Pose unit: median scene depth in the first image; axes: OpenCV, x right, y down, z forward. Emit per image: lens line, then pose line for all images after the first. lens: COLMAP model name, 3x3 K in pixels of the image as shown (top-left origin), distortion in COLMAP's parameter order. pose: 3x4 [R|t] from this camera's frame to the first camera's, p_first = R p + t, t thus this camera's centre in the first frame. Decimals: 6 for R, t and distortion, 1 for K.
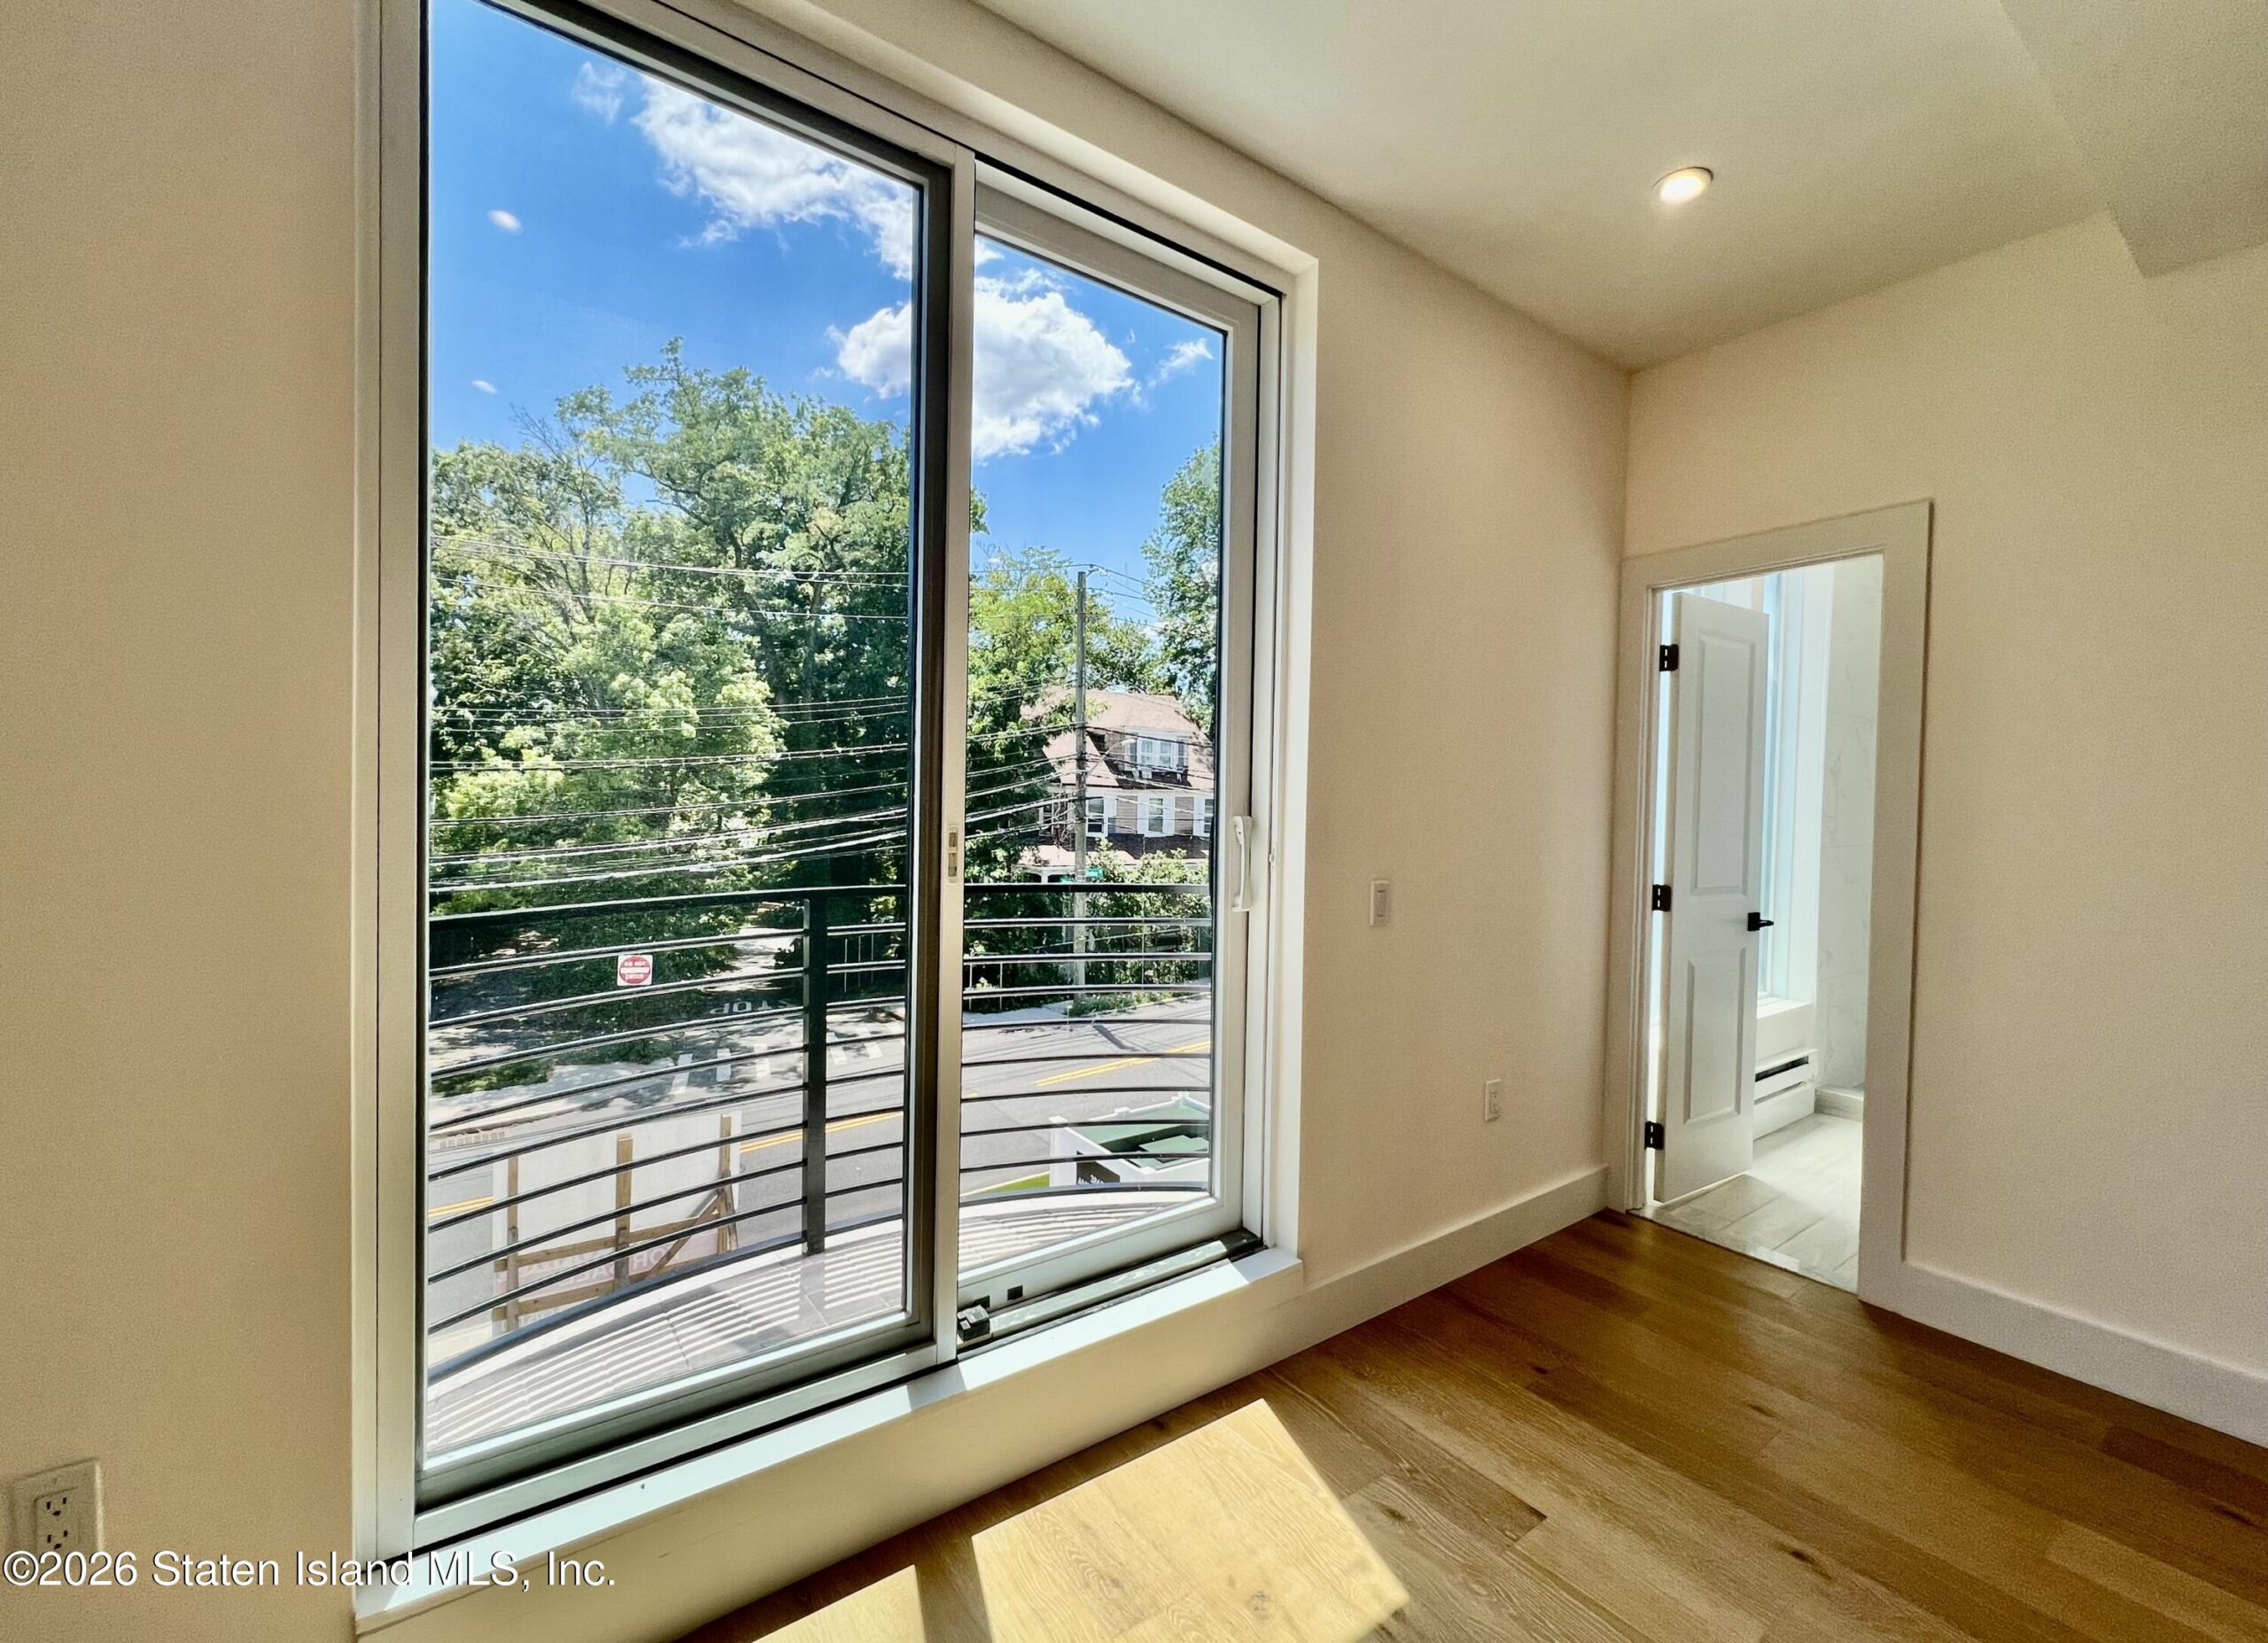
lens RADIAL K [[937.7, 0, 1114.9], [0, 937.7, 825.5], [0, 0, 1]] dist [0.002011, 0.000409]
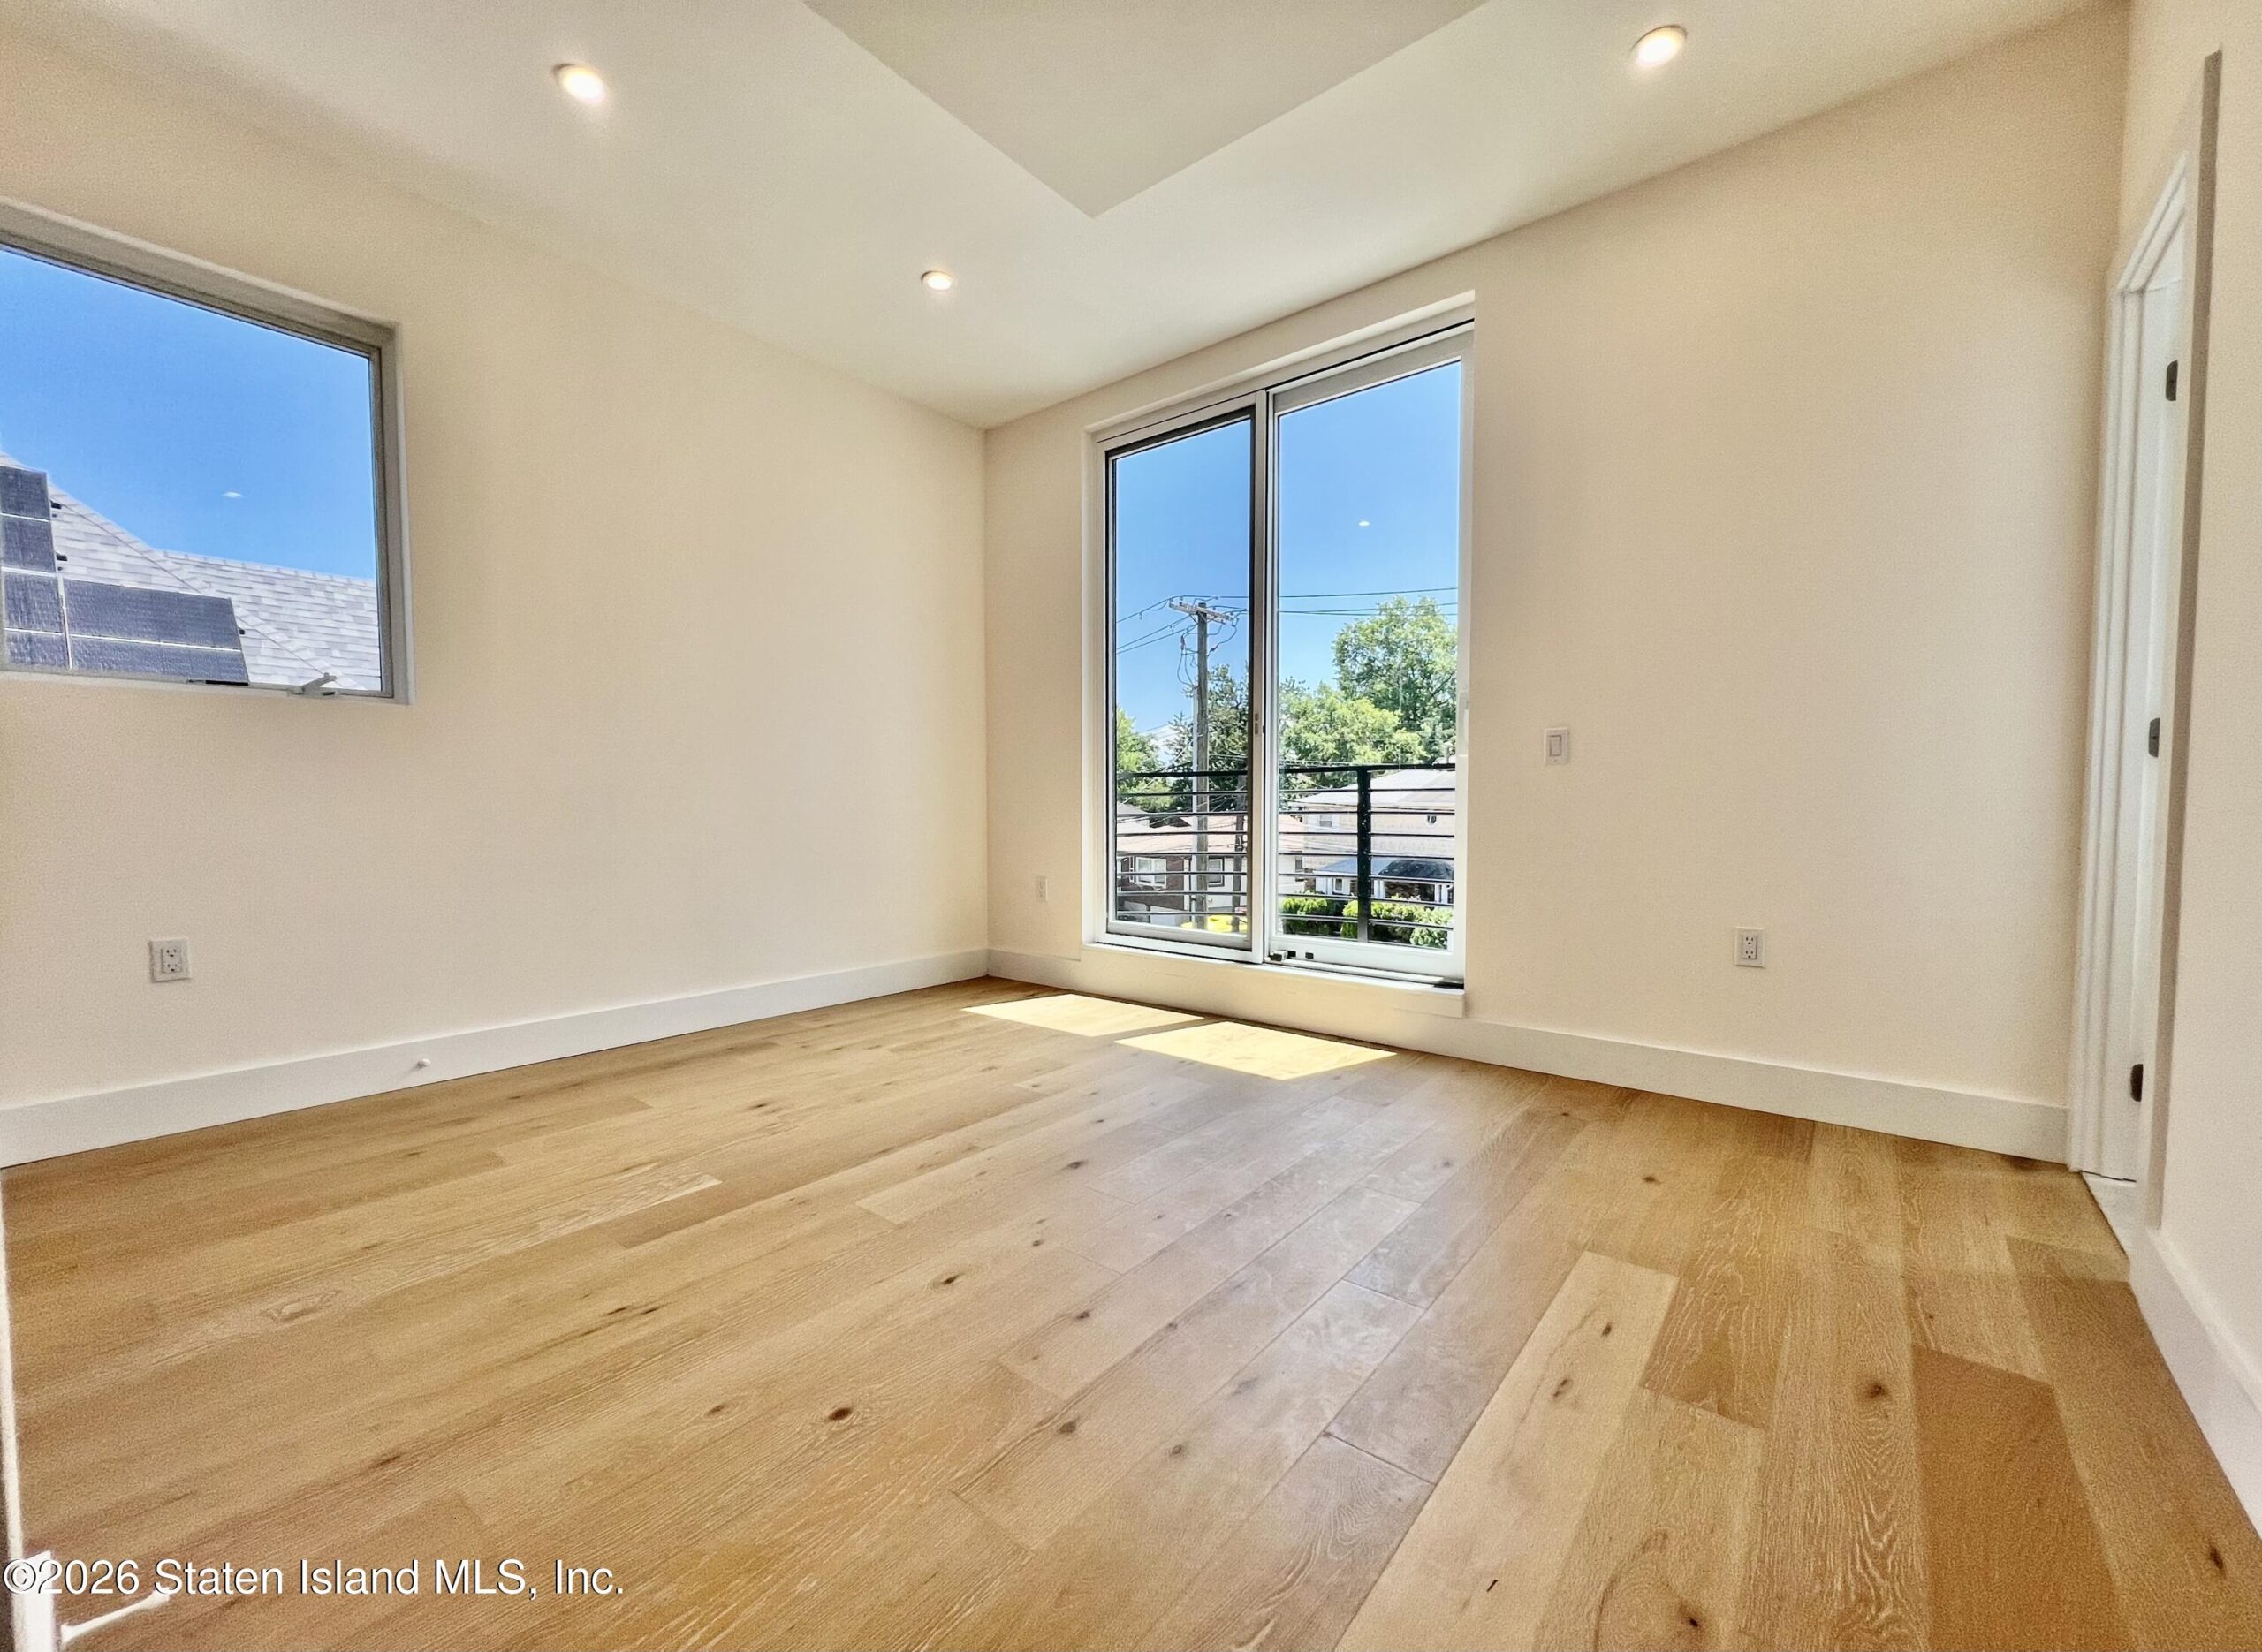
lens RADIAL K [[907.5, 0, 1118.7], [0, 907.5, 835.5], [0, 0, 1]] dist [-0.001410, -0.000652]
pose [[0.260348, 0.021679, -0.965271, 1.013842], [-0.016575, 0.999701, 0.017982, 0.148882], [0.965373, 0.011318, 0.260630, 0.095181]]
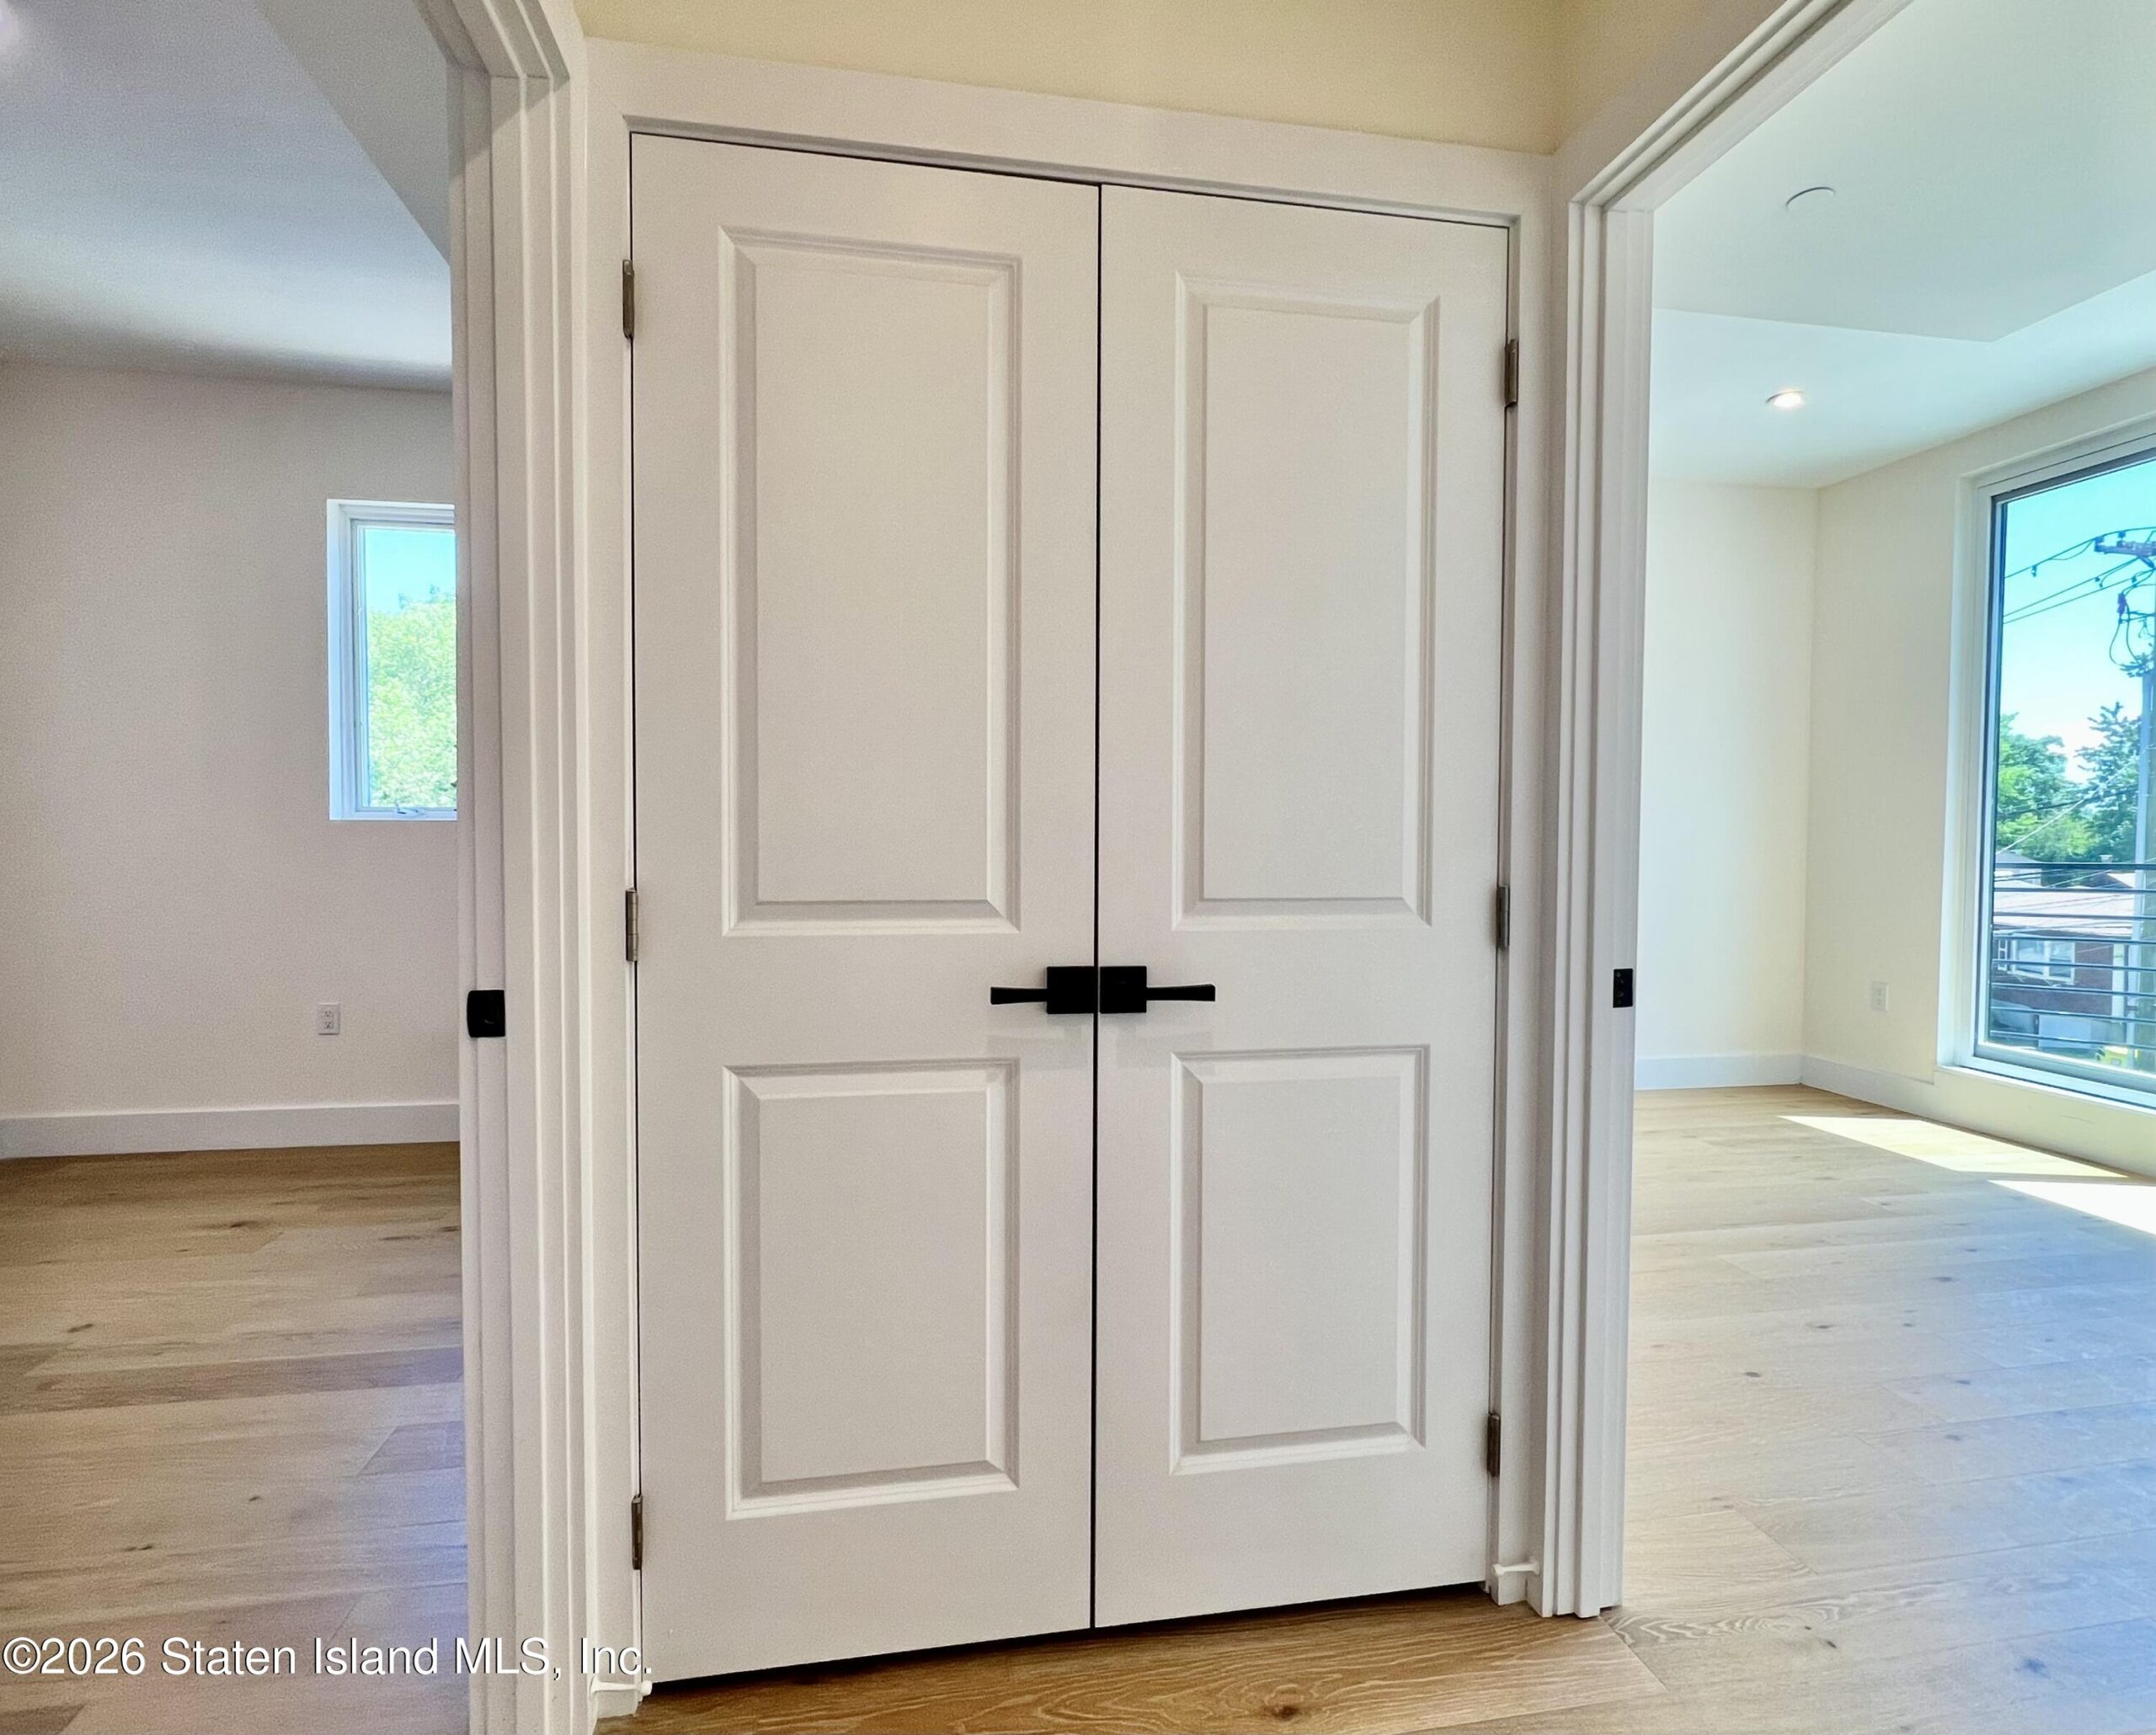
lens RADIAL K [[1074.5, 0, 1064.5], [0, 1074.5, 869.2], [0, 0, 1]] dist [-0.005249, 0.002076]
pose [[-0.428032, 0.013679, -0.903660, 1.446090], [-0.030532, 0.999096, 0.029585, 0.074013], [0.903248, 0.040254, -0.427227, -0.045619]]
